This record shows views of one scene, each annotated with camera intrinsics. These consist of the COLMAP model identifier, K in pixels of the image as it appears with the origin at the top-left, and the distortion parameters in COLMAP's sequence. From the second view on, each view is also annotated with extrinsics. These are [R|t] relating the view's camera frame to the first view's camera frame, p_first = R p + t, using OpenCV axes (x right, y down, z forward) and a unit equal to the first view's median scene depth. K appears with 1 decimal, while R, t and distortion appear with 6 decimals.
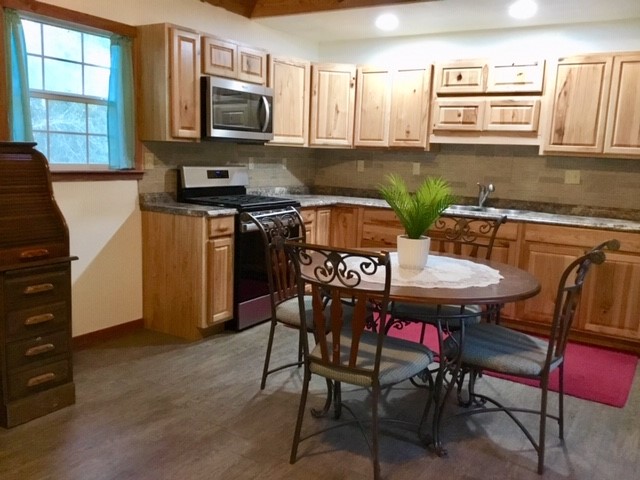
lens RADIAL K [[569.5, 0, 322.0], [0, 569.5, 241.7], [0, 0, 1]] dist [0.105641, -0.182662]
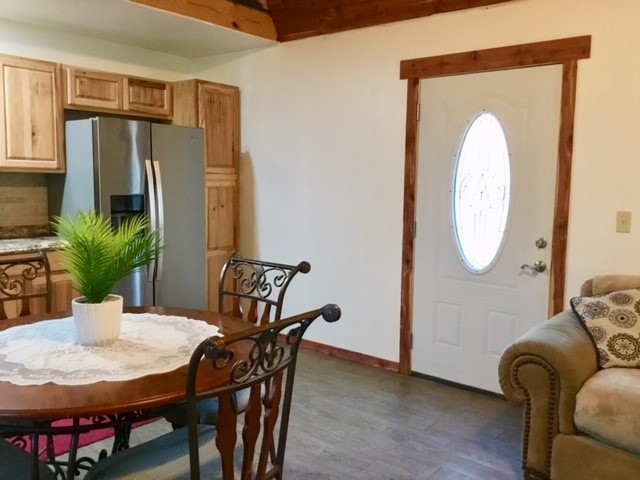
lens RADIAL K [[569.5, 0, 318.8], [0, 569.5, 240.6], [0, 0, 1]] dist [0.105641, -0.182662]
pose [[0.127525, -0.145764, 0.981066, -0.304279], [0.143111, 0.981495, 0.127225, -0.081281], [-0.981456, 0.124177, 0.146025, 0.391259]]
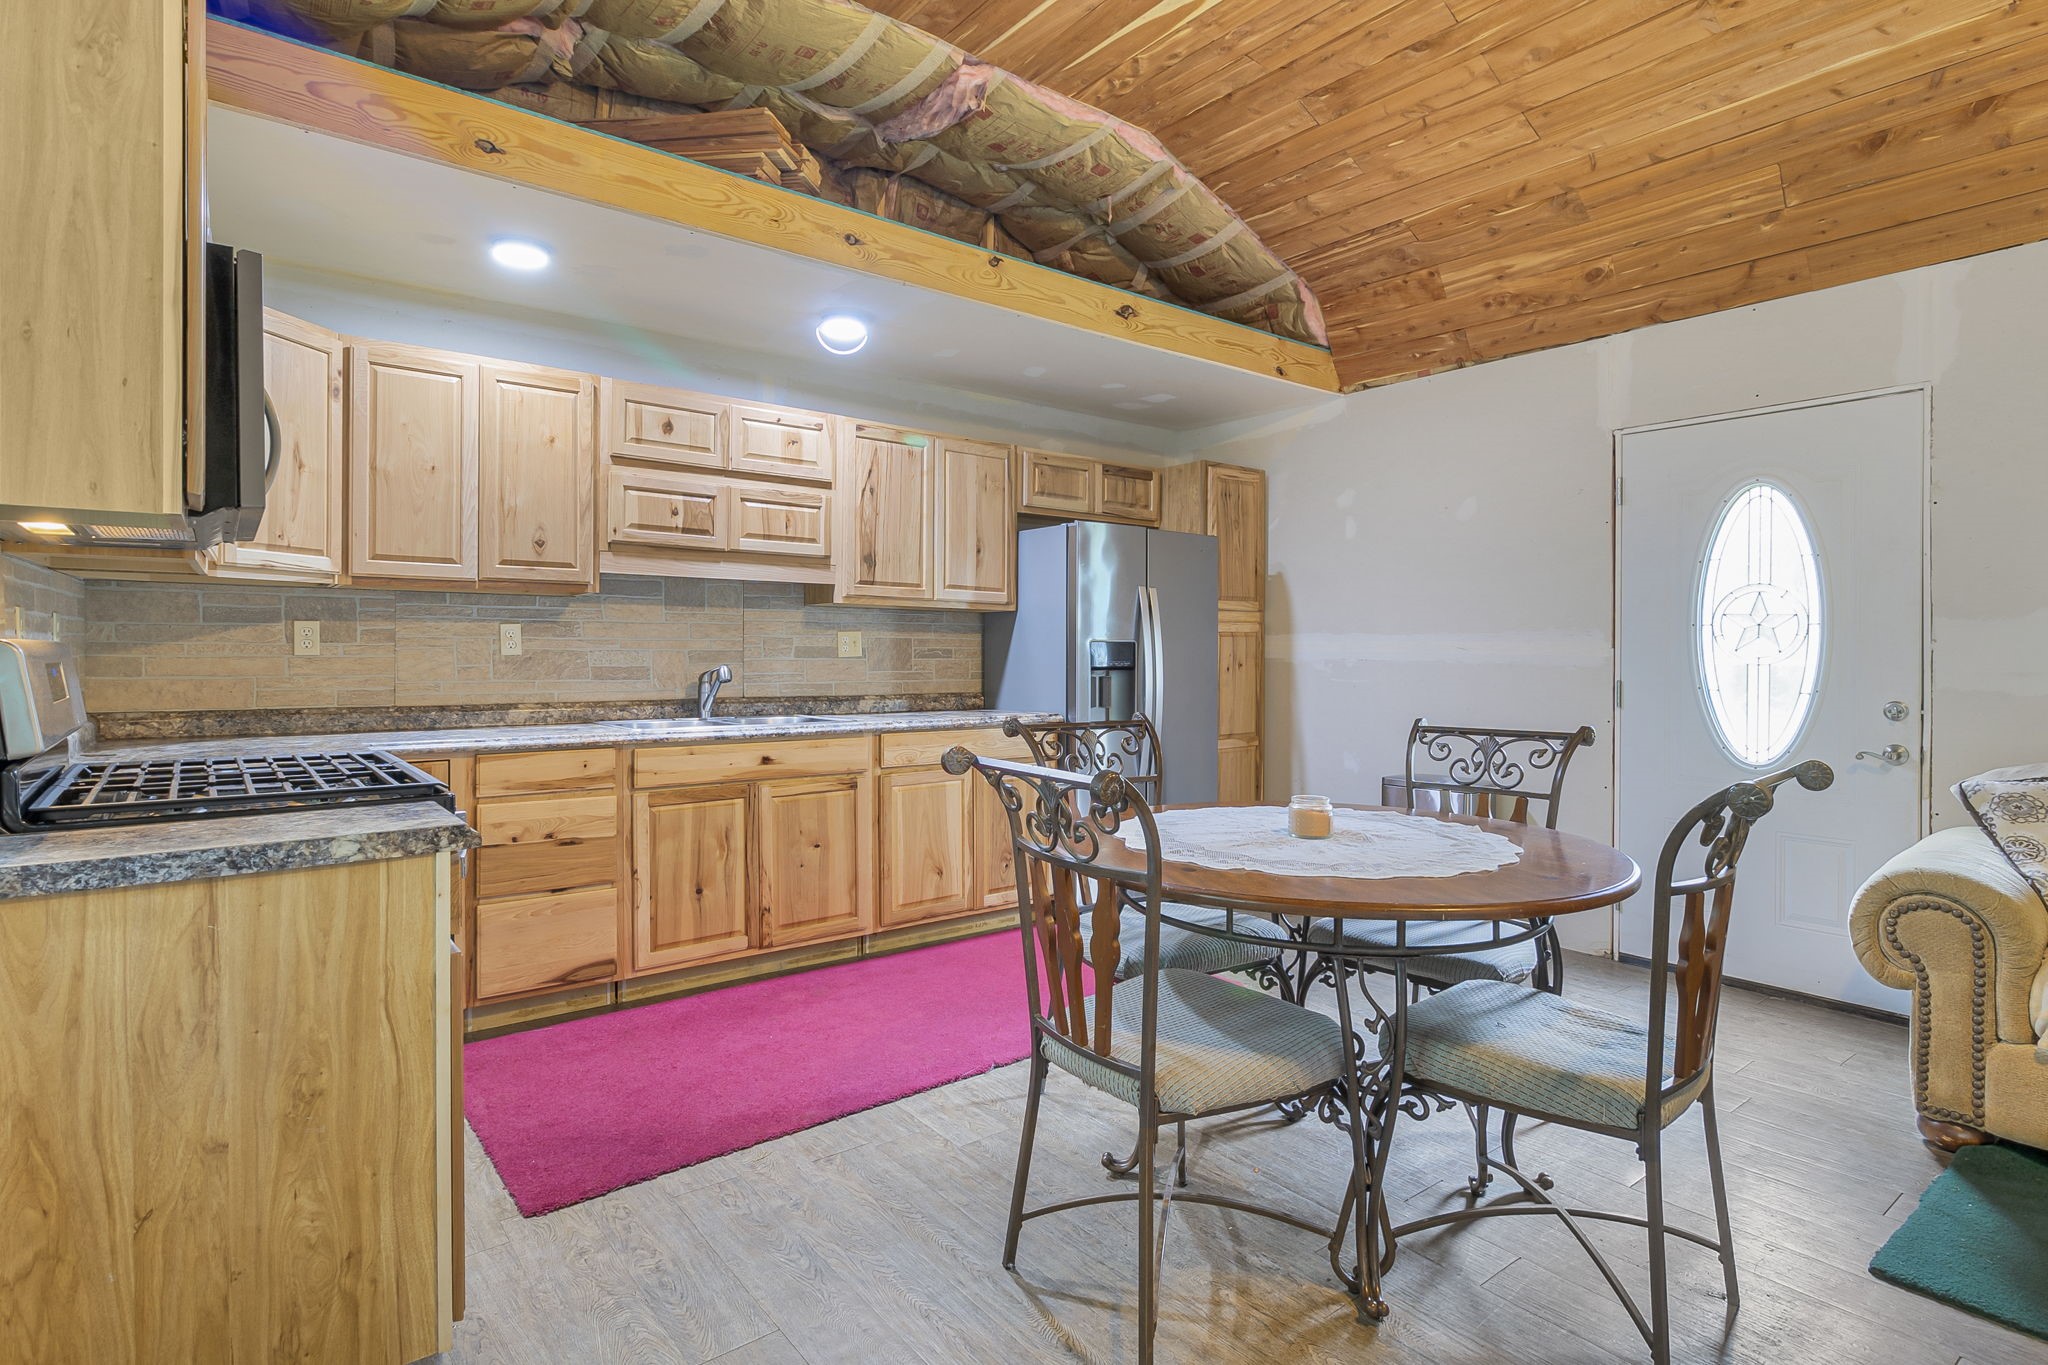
lens RADIAL K [[1031.4, 0, 1052.9], [0, 1031.4, 655.6], [0, 0, 1]] dist [0.001972, -0.001693]
pose [[0.338203, -0.043737, 0.940056, -0.423655], [0.153737, 0.988068, -0.009339, -0.066041], [-0.928431, 0.147679, 0.340892, 0.515285]]
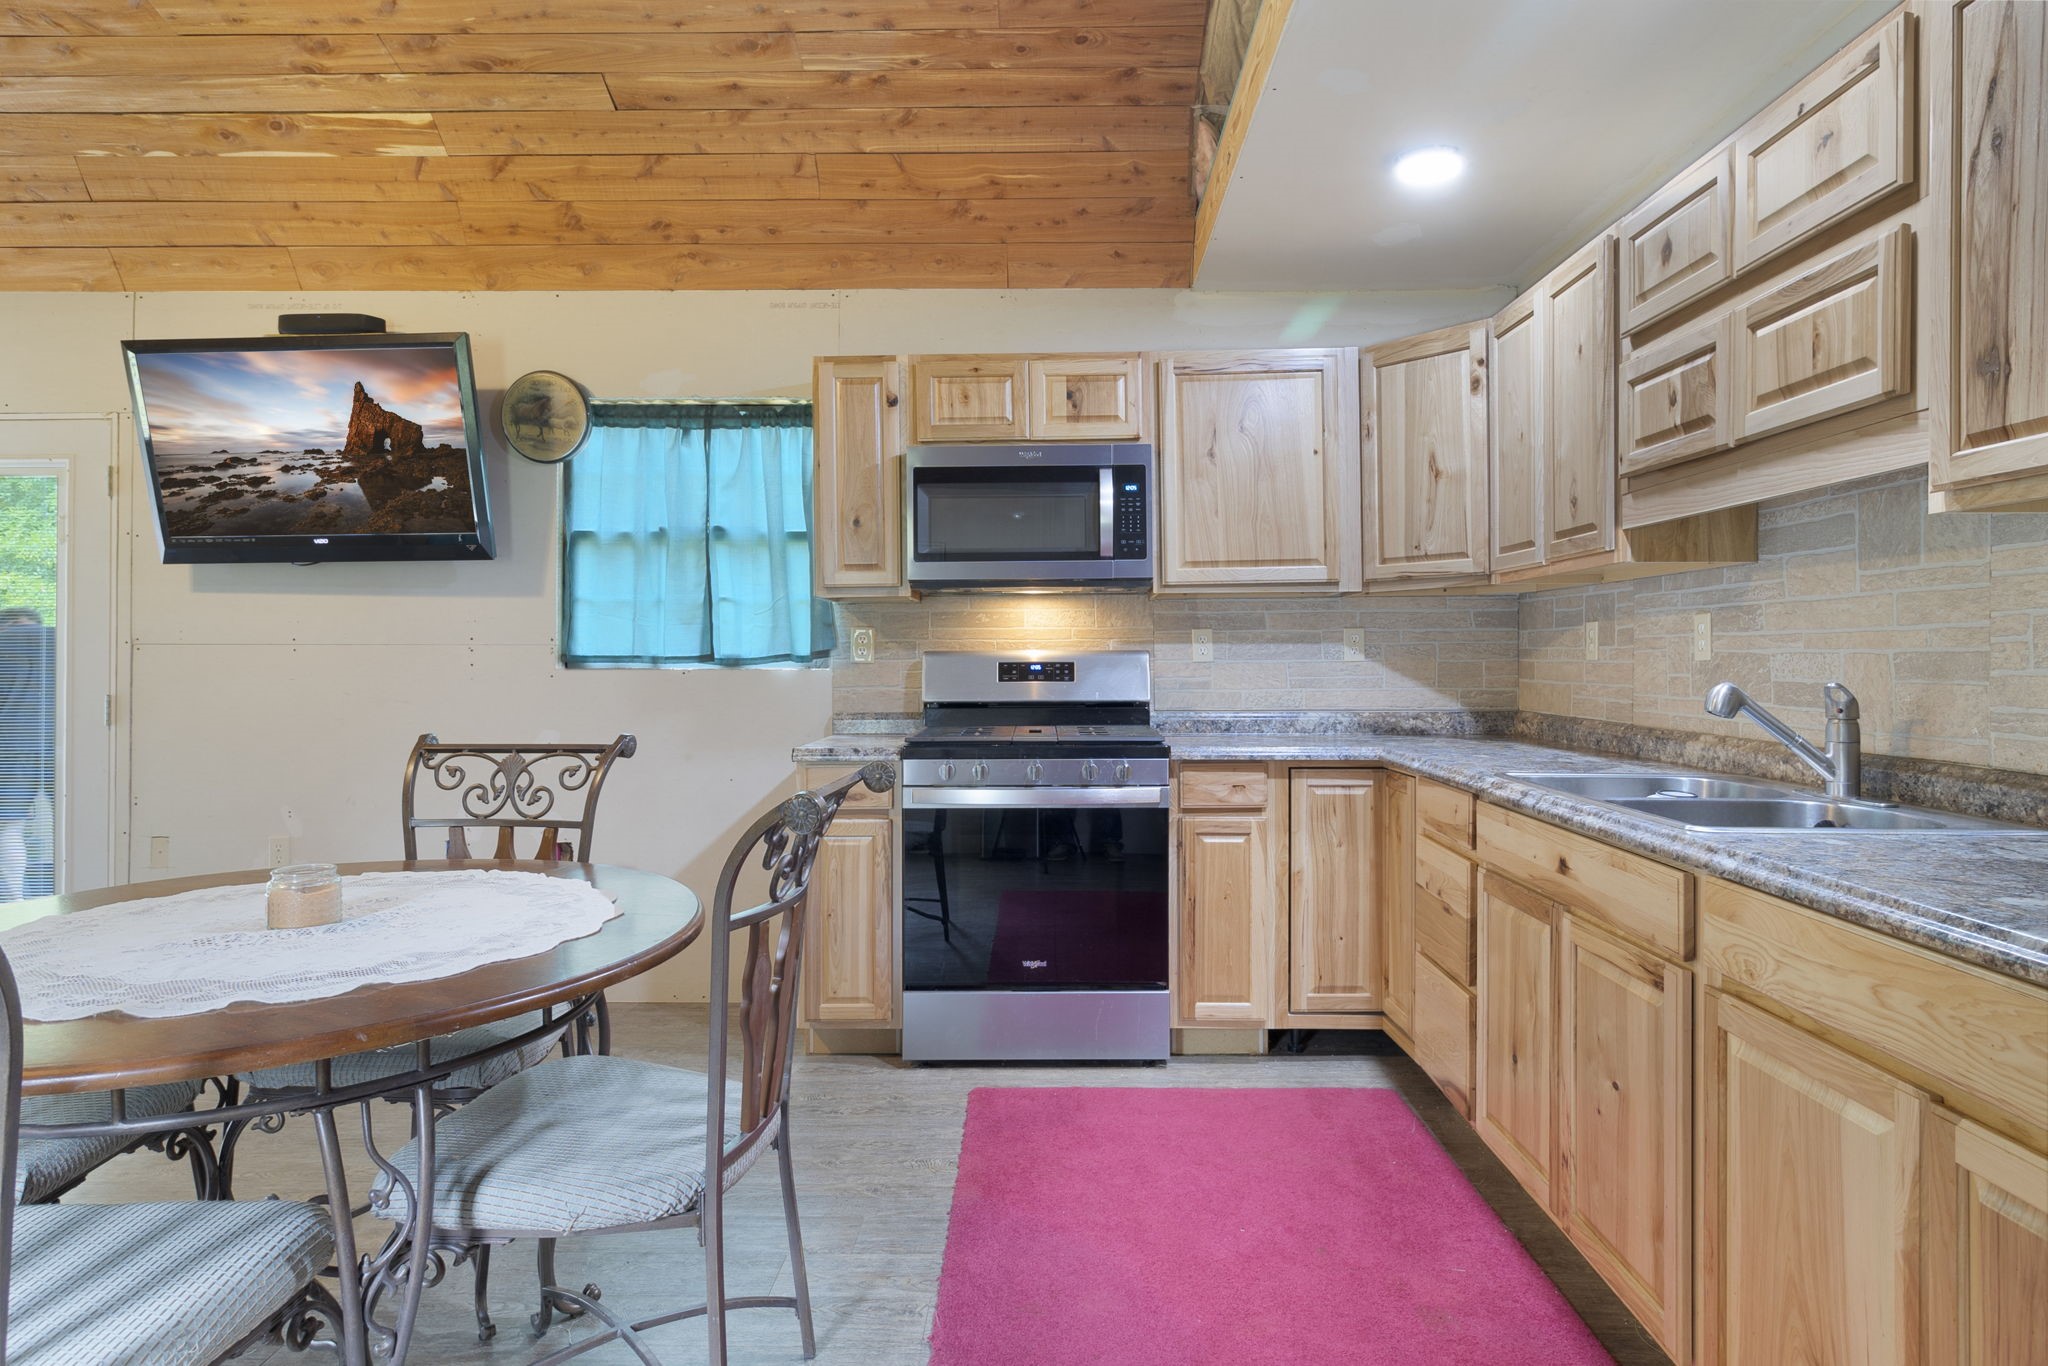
lens RADIAL K [[1174.8, 0, 1055.6], [0, 1174.8, 660.1], [0, 0, 1]] dist [0.001704, 0.002337]
pose [[0.512212, -0.040317, -0.857912, 0.551644], [-0.106691, 0.988173, -0.110138, -0.035179], [0.852207, 0.147945, 0.501853, 0.587576]]
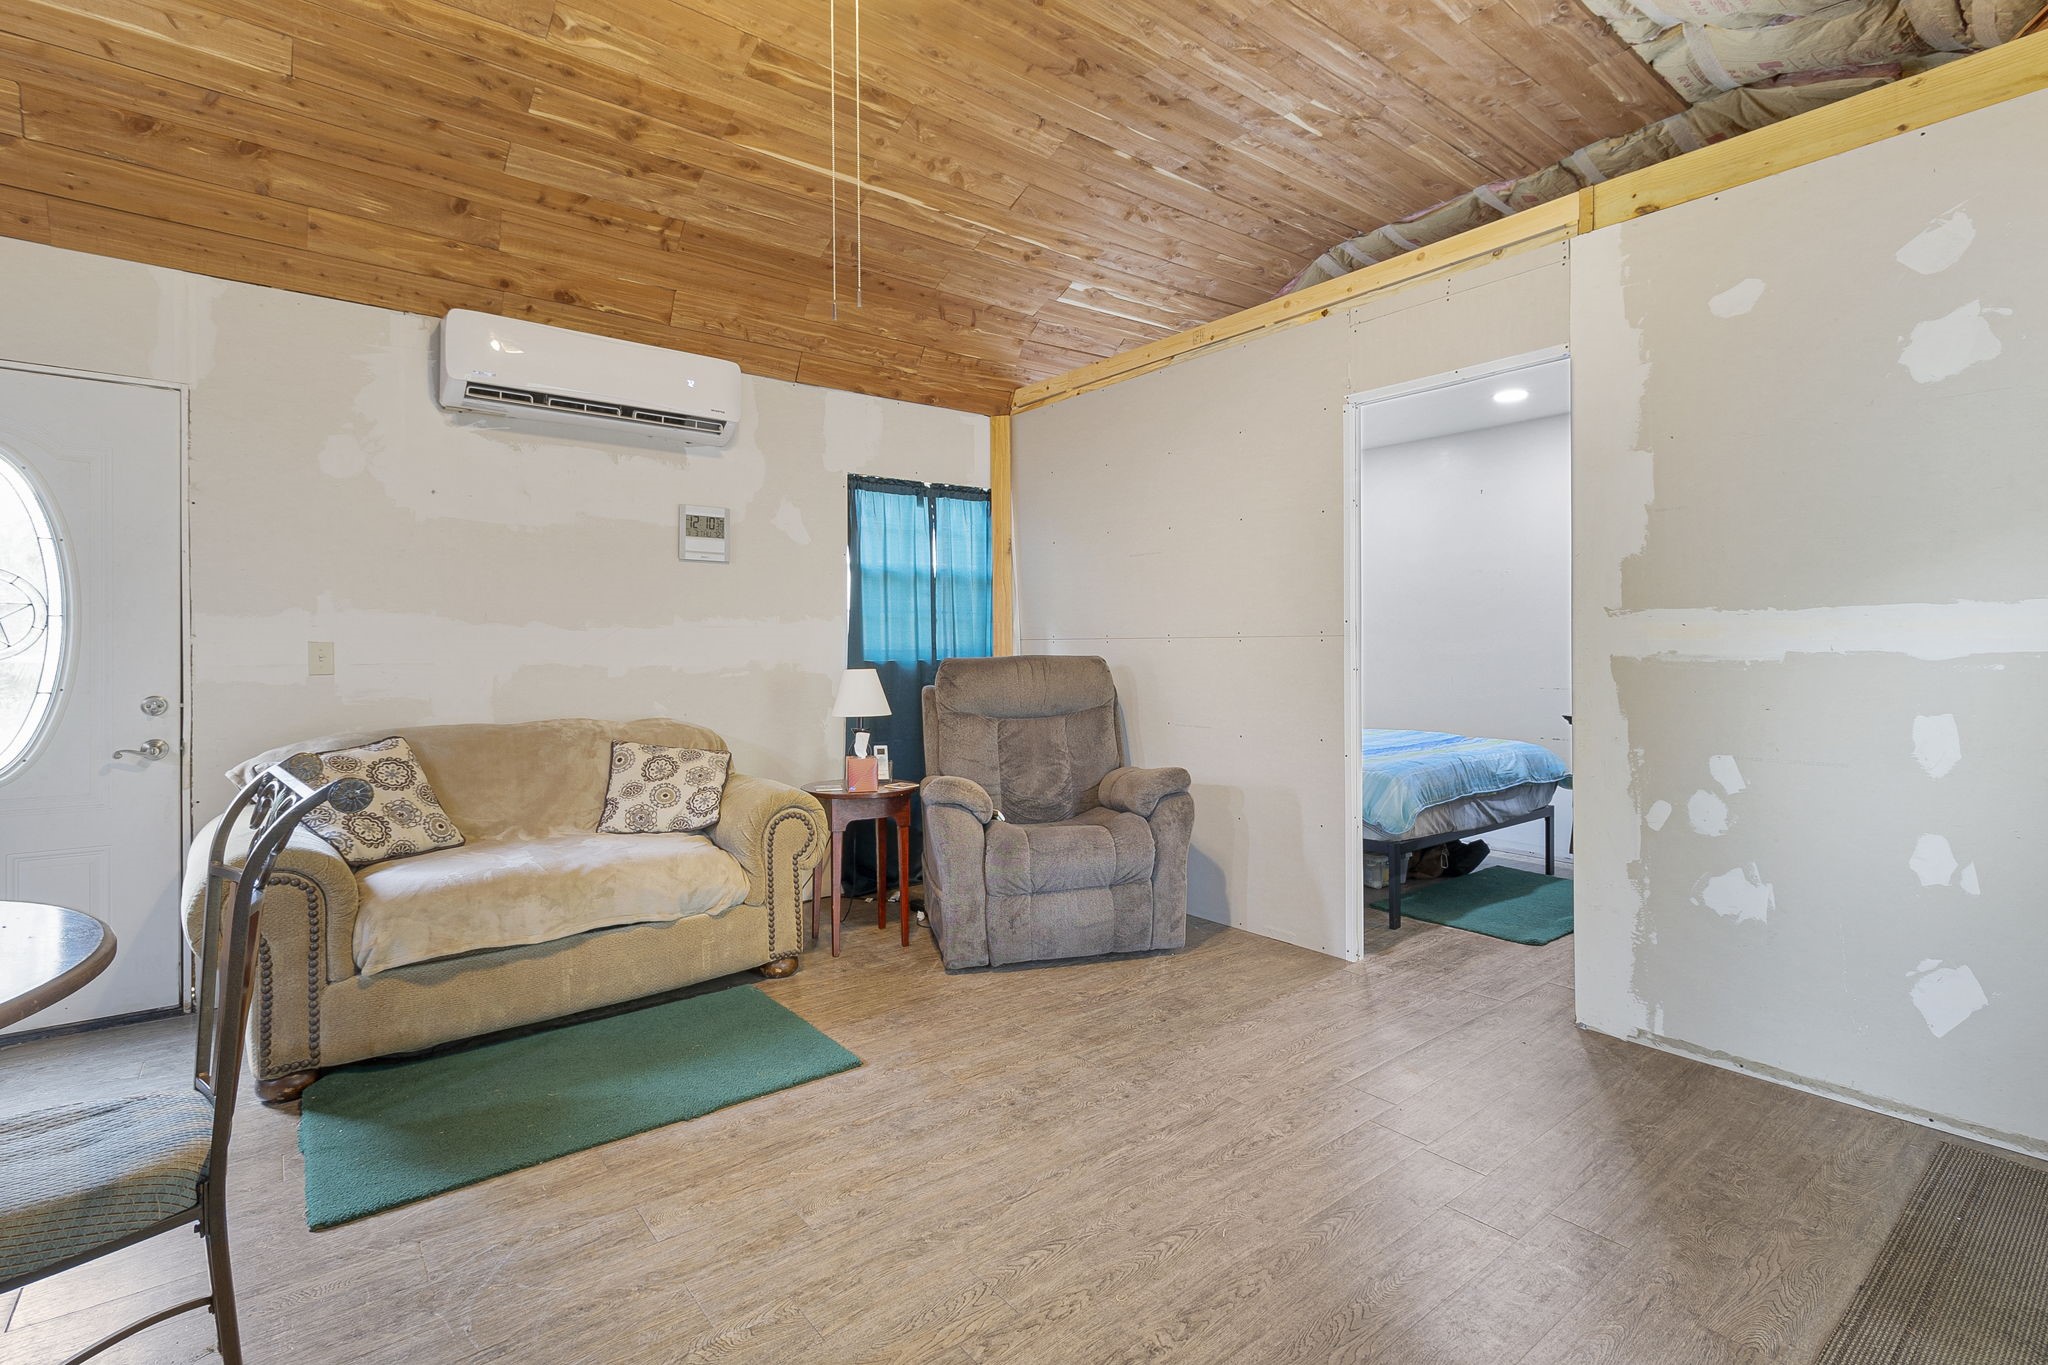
lens RADIAL K [[966.1, 0, 1030.9], [0, 966.1, 654.8], [0, 0, 1]] dist [0.003209, -0.000088]
pose [[-0.940651, -0.042251, 0.336735, -0.345922], [0.013987, 0.986551, 0.162856, -0.080606], [-0.339087, 0.157900, -0.927409, 0.634855]]
